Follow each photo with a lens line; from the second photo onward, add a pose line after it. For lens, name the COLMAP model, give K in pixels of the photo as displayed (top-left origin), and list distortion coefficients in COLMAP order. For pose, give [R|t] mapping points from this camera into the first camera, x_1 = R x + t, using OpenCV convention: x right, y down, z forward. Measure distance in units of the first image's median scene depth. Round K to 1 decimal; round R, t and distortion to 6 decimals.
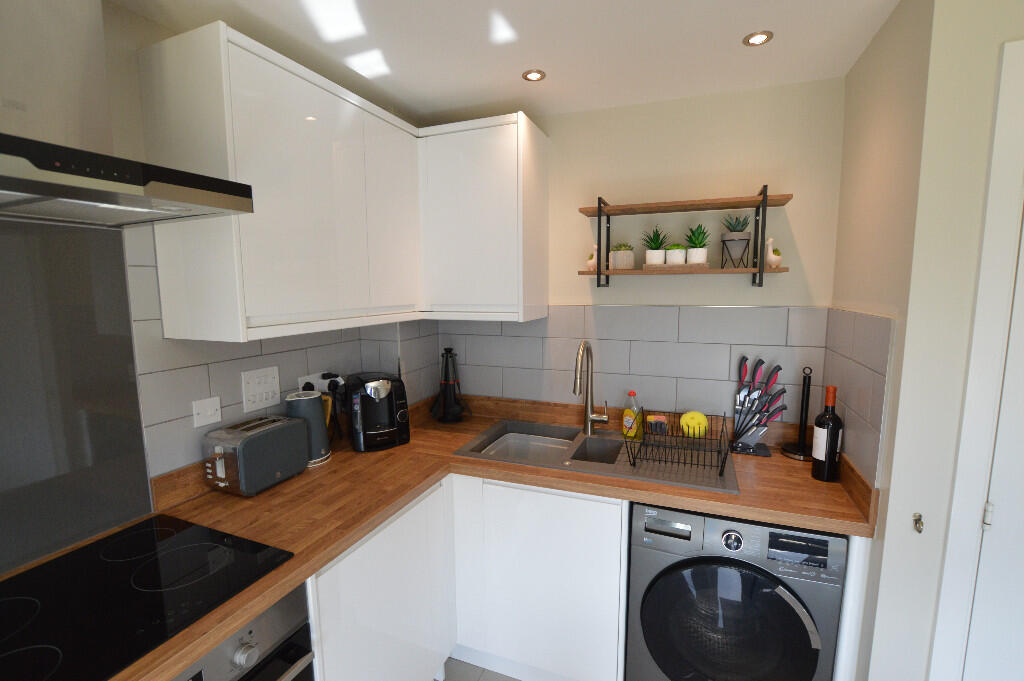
lens RADIAL K [[460.6, 0, 512.0], [0, 460.6, 340.5], [0, 0, 1]] dist [-0.028569, 0.000414]
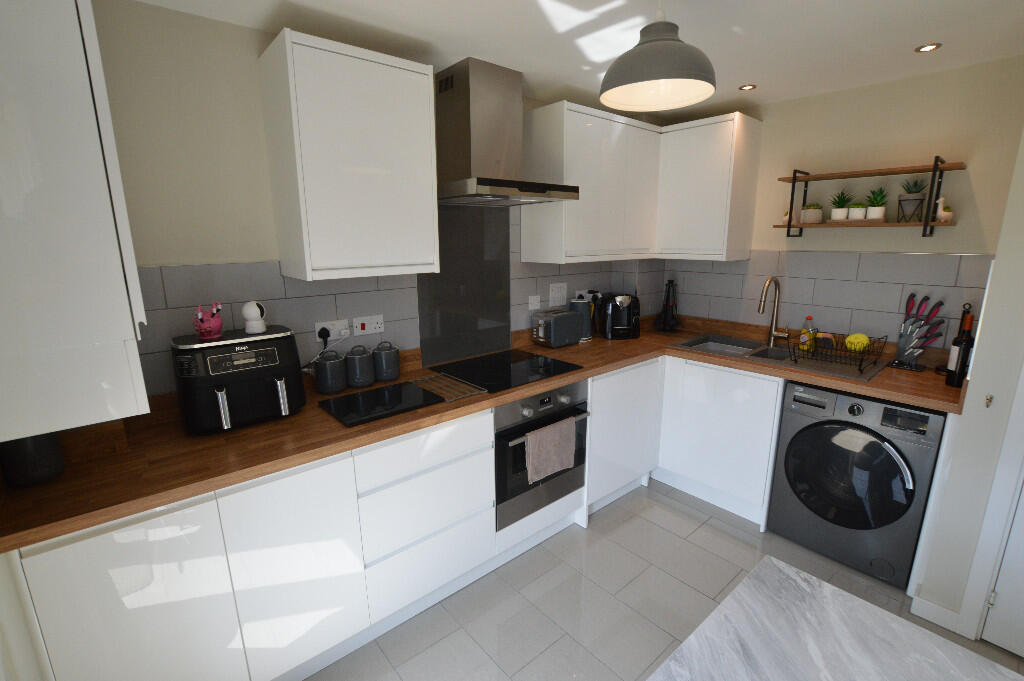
lens RADIAL K [[460.6, 0, 512.0], [0, 460.6, 340.5], [0, 0, 1]] dist [-0.028569, 0.000414]
pose [[0.888334, 0.099294, -0.448334, 0.099390], [-0.051020, 0.991639, 0.118530, 0.073456], [0.456355, -0.082420, 0.885972, -0.617407]]
